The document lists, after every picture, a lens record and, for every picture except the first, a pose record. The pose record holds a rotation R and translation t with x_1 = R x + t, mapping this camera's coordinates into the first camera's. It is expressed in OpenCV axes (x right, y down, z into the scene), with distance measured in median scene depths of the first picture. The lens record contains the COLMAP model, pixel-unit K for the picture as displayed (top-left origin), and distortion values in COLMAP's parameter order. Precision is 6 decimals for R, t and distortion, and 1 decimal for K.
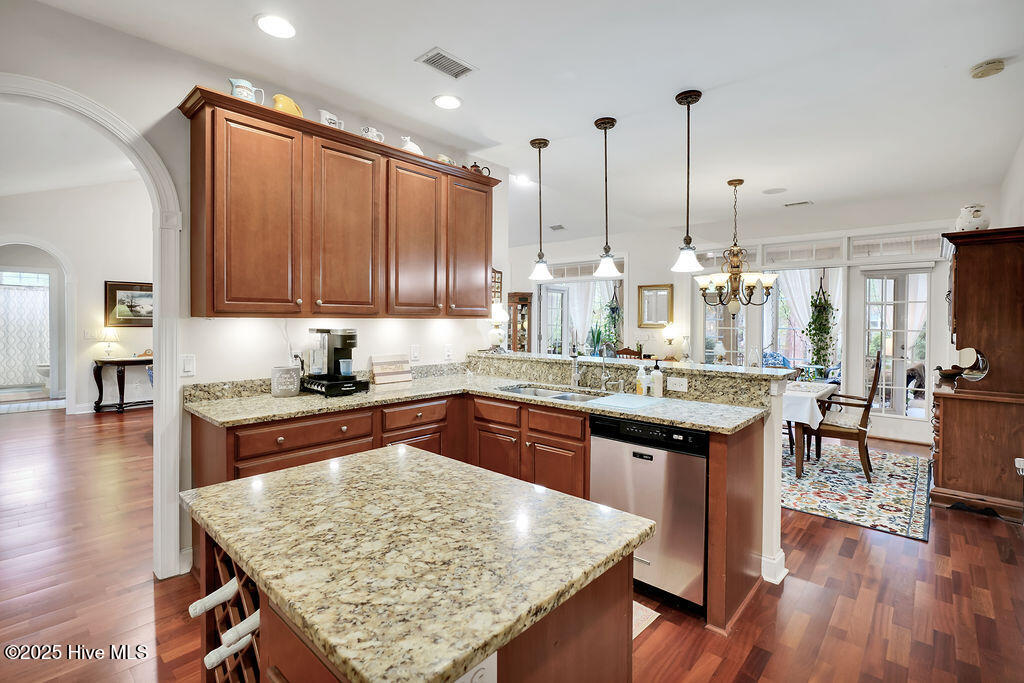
lens RADIAL K [[480.2, 0, 514.6], [0, 480.2, 326.3], [0, 0, 1]] dist [-0.017436, 0.005114]
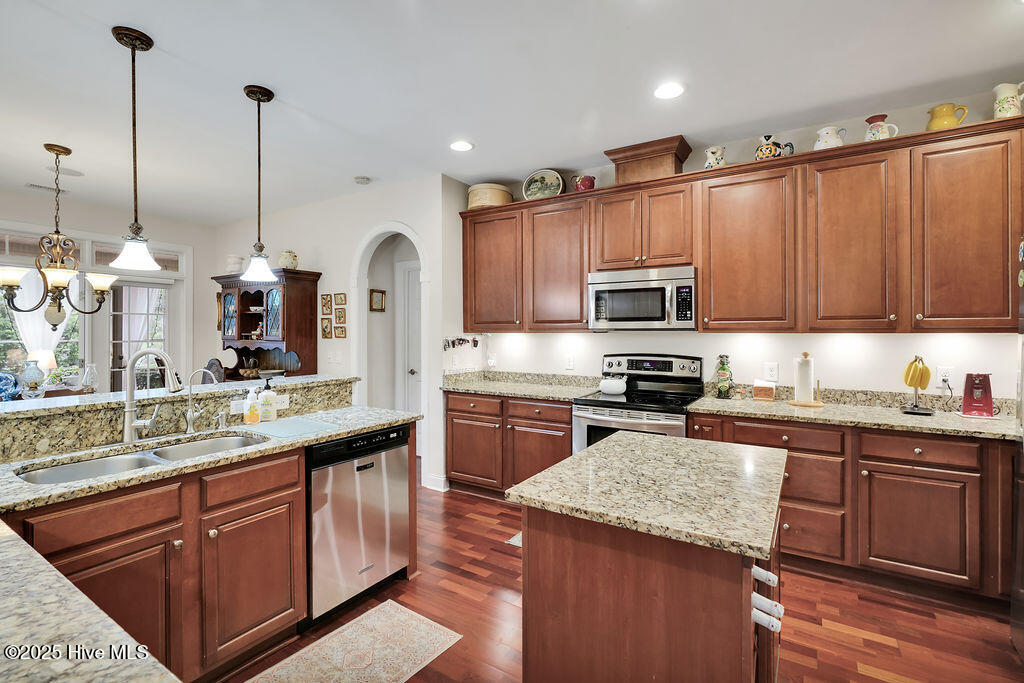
lens RADIAL K [[464.2, 0, 516.7], [0, 464.2, 327.4], [0, 0, 1]] dist [-0.010988, 0.002493]
pose [[-0.179153, 0.002872, 0.983817, -0.640657], [0.011359, 0.999935, -0.000851, -0.019837], [-0.983756, 0.011023, -0.179174, 0.708264]]
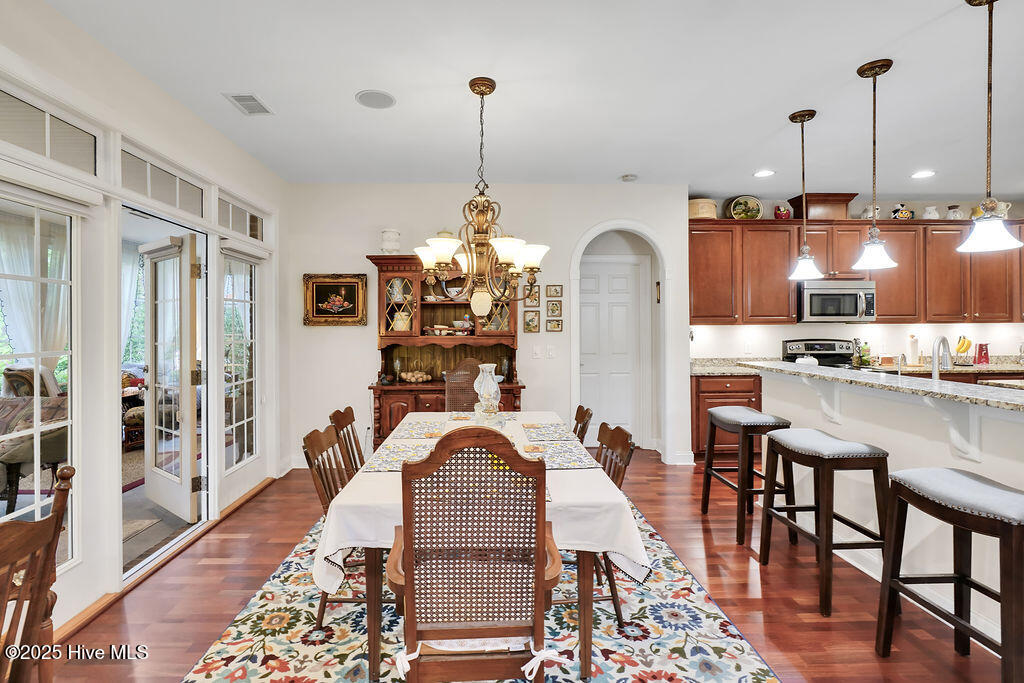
lens RADIAL K [[480.2, 0, 497.7], [0, 480.2, 325.8], [0, 0, 1]] dist [-0.017436, 0.005114]
pose [[-0.696696, 0.014505, 0.717220, 0.106500], [0.014240, 0.999878, -0.006388, -0.002654], [-0.717225, 0.005762, -0.696818, 2.388633]]
